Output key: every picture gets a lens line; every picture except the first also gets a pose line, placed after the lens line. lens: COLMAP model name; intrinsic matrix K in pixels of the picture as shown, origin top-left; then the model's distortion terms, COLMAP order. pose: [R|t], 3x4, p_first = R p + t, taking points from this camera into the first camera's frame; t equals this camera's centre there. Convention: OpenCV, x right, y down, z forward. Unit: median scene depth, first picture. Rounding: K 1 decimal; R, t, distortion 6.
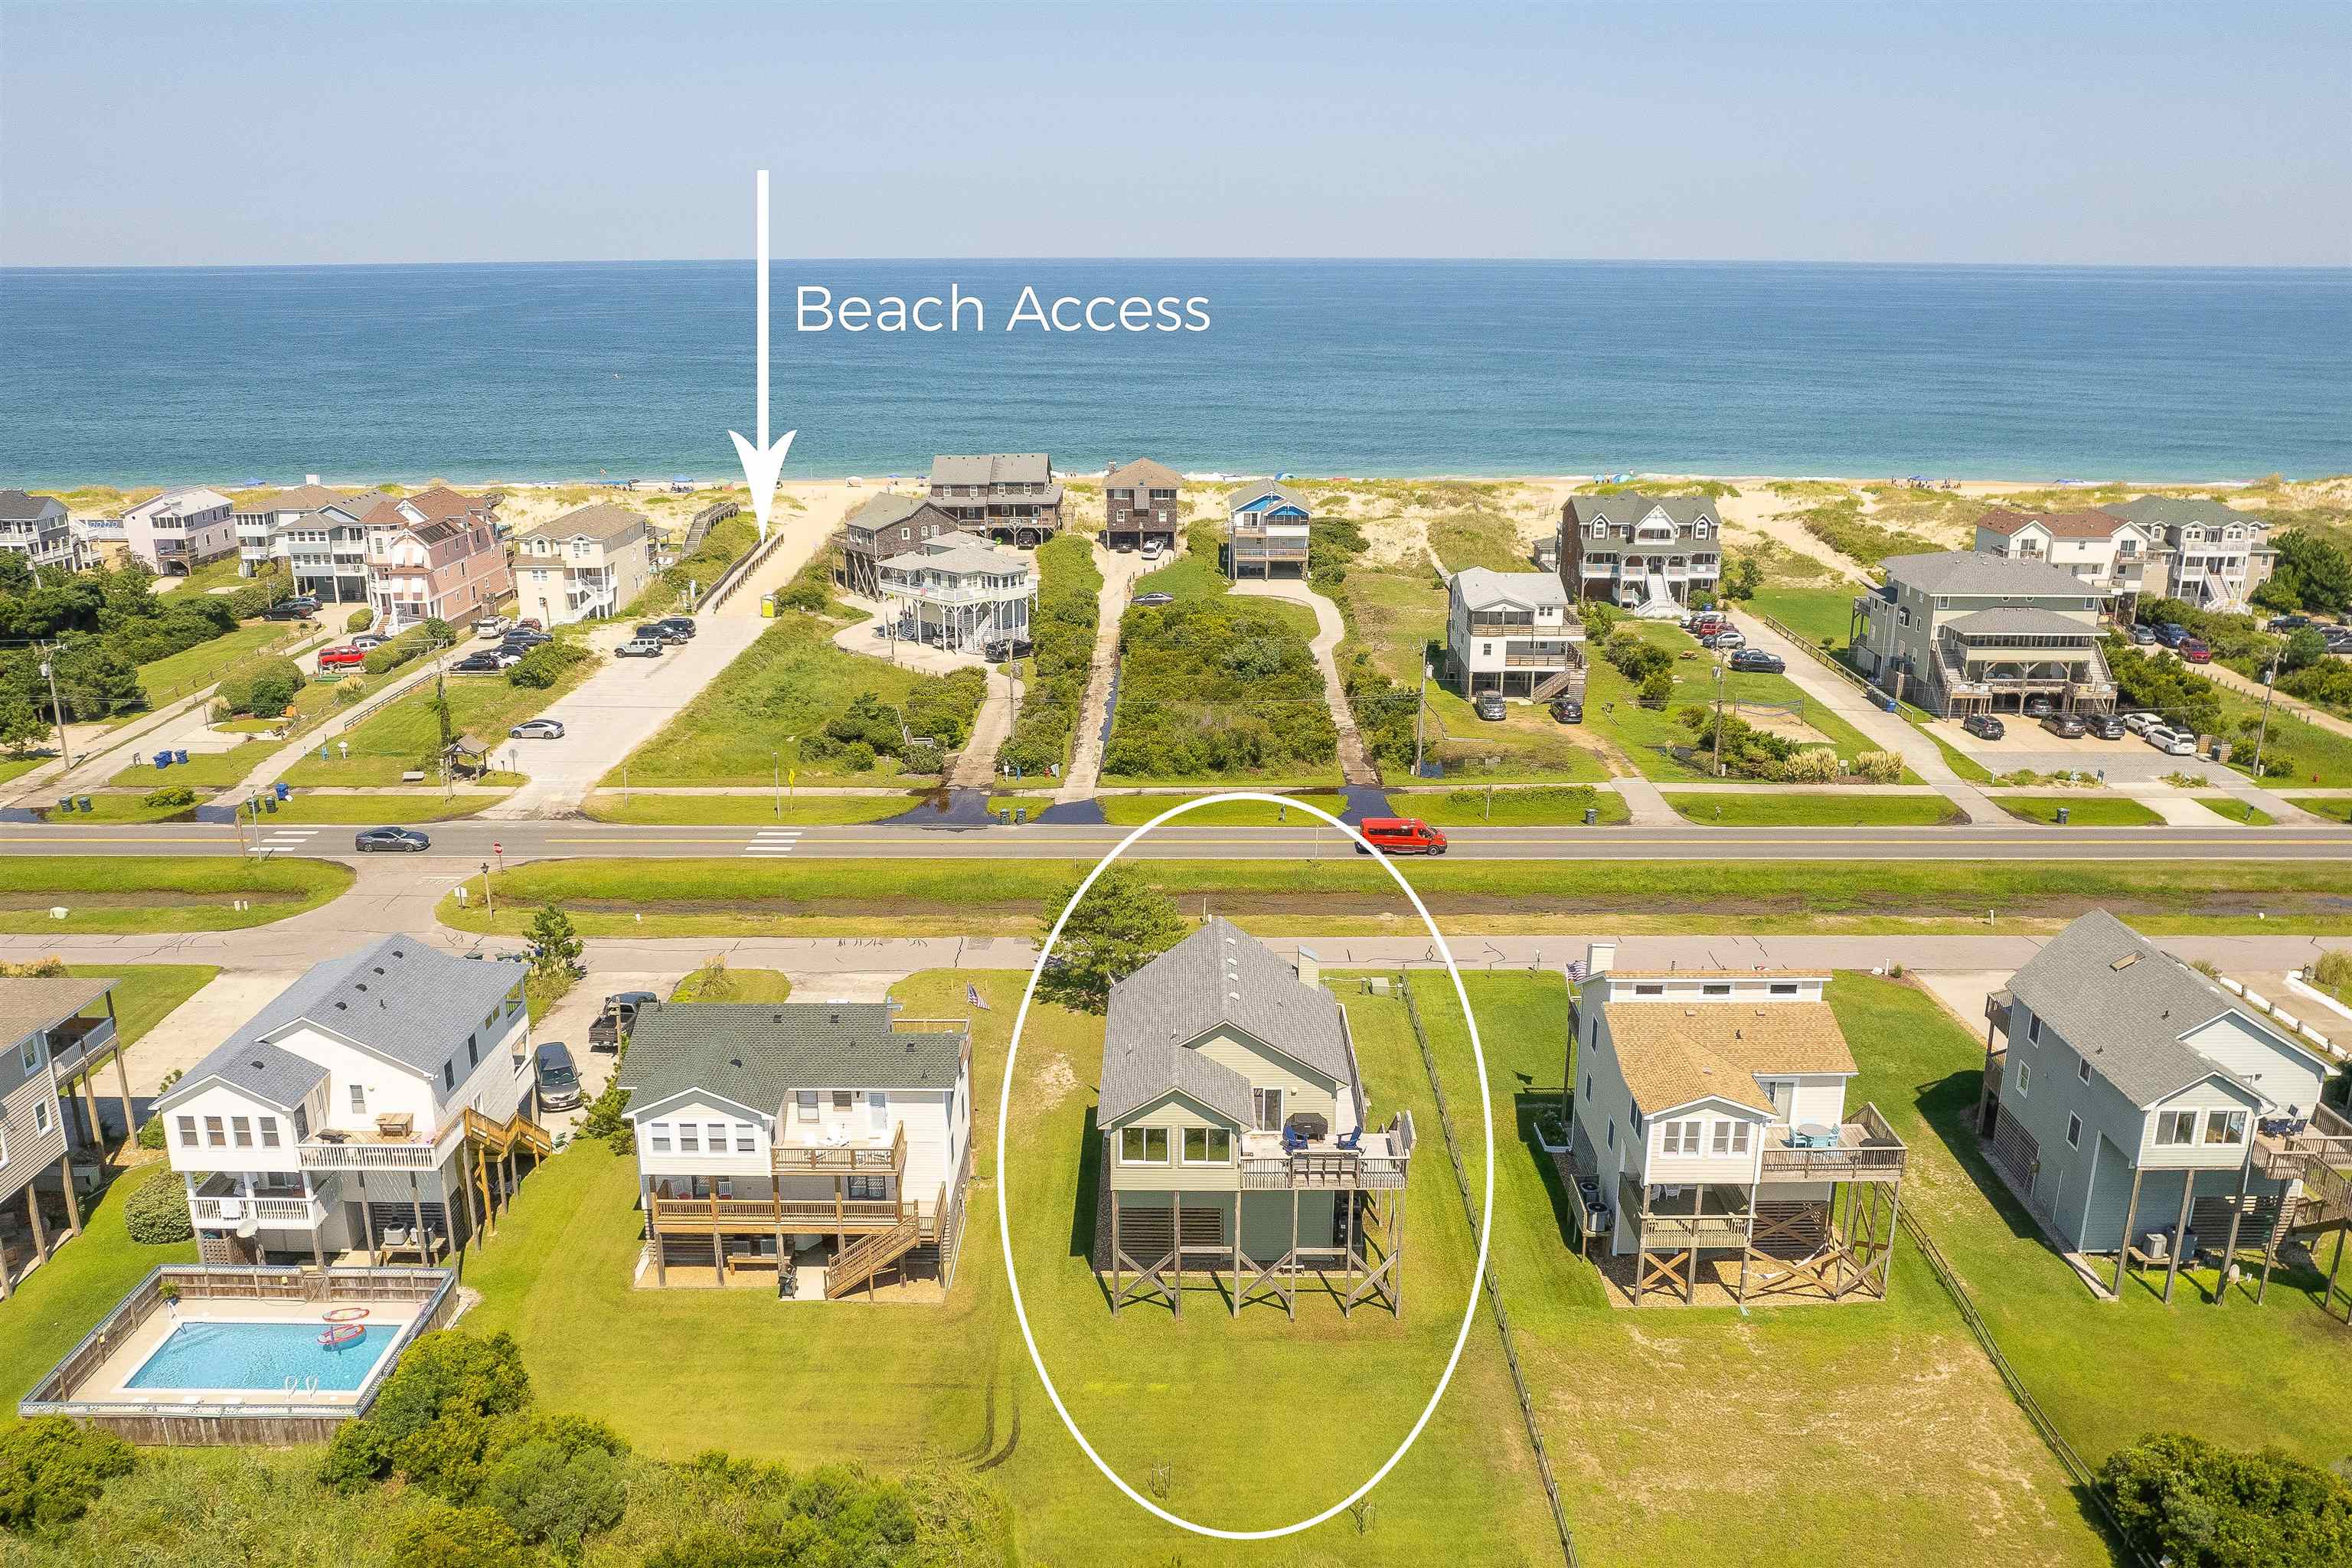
lens RADIAL K [[1826.3, 0, 1168.9], [0, 1826.3, 786.1], [0, 0, 1]] dist [-0.067531, 0.046969]
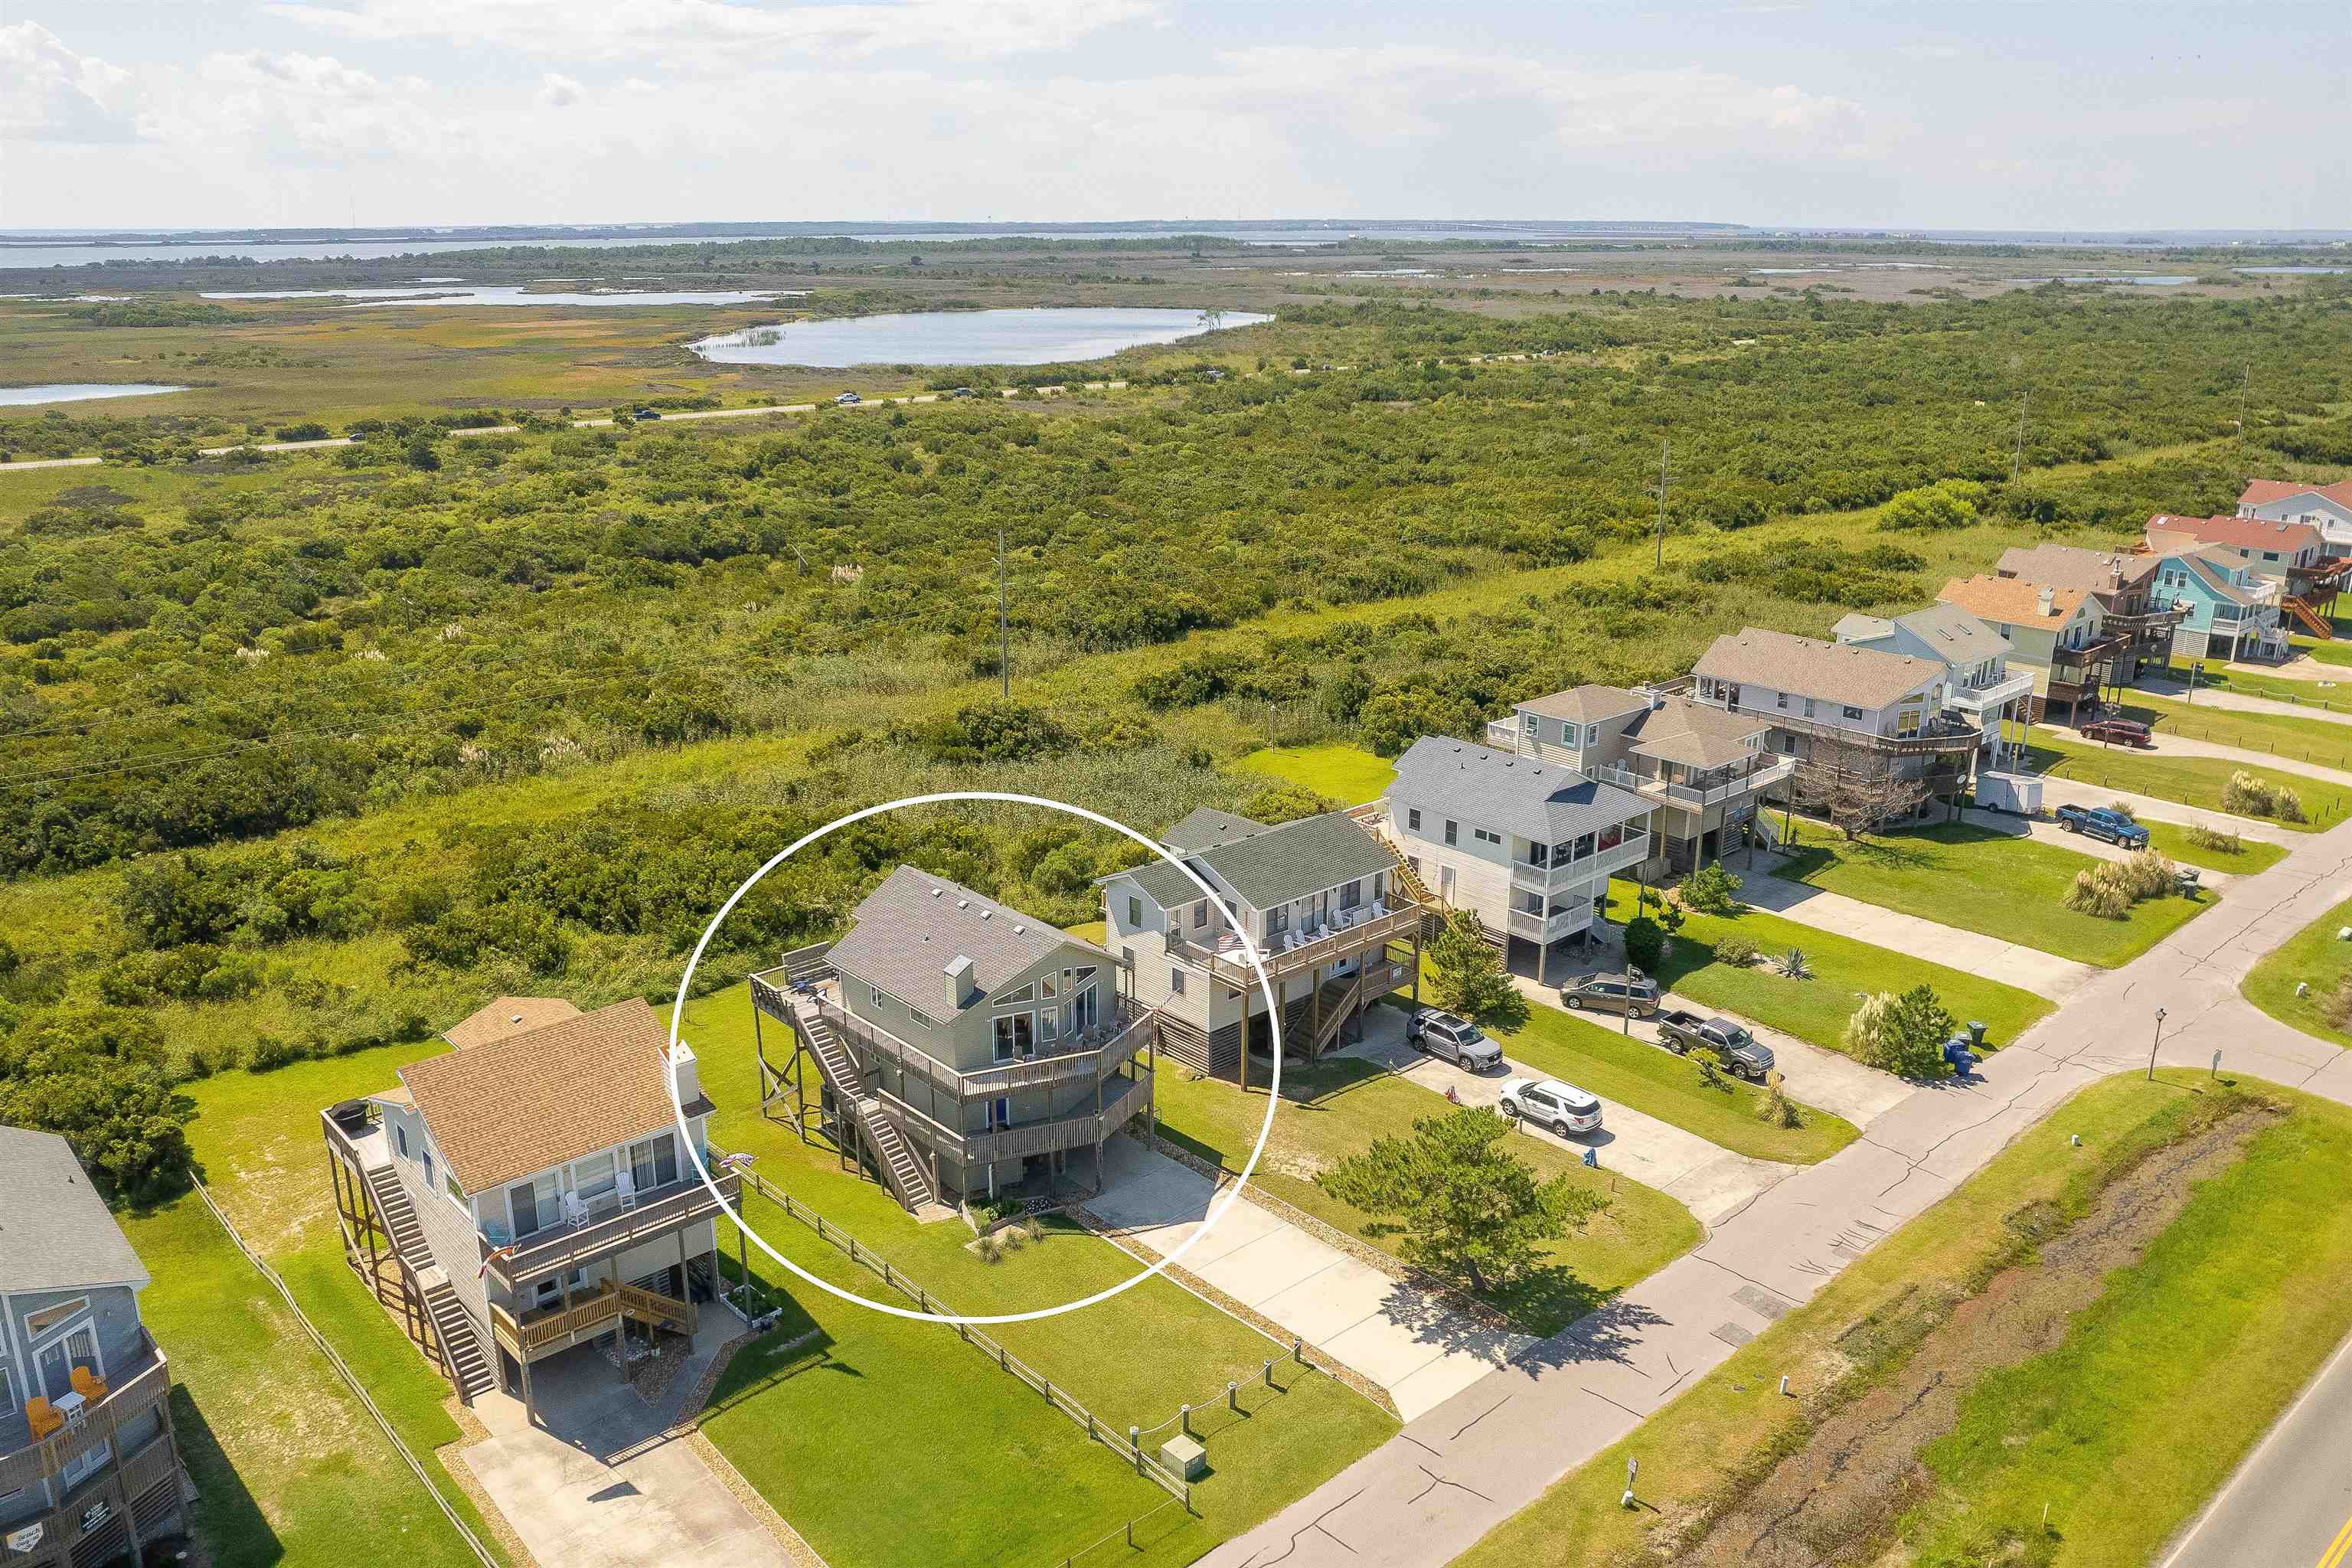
lens RADIAL K [[1845.5, 0, 1172.1], [0, 1845.5, 779.1], [0, 0, 1]] dist [-0.070628, 0.058515]
pose [[-0.742265, 0.197715, -0.640275, 0.322796], [-0.189845, 0.854290, 0.483888, -0.260689], [0.642652, 0.480726, -0.596574, 0.879207]]
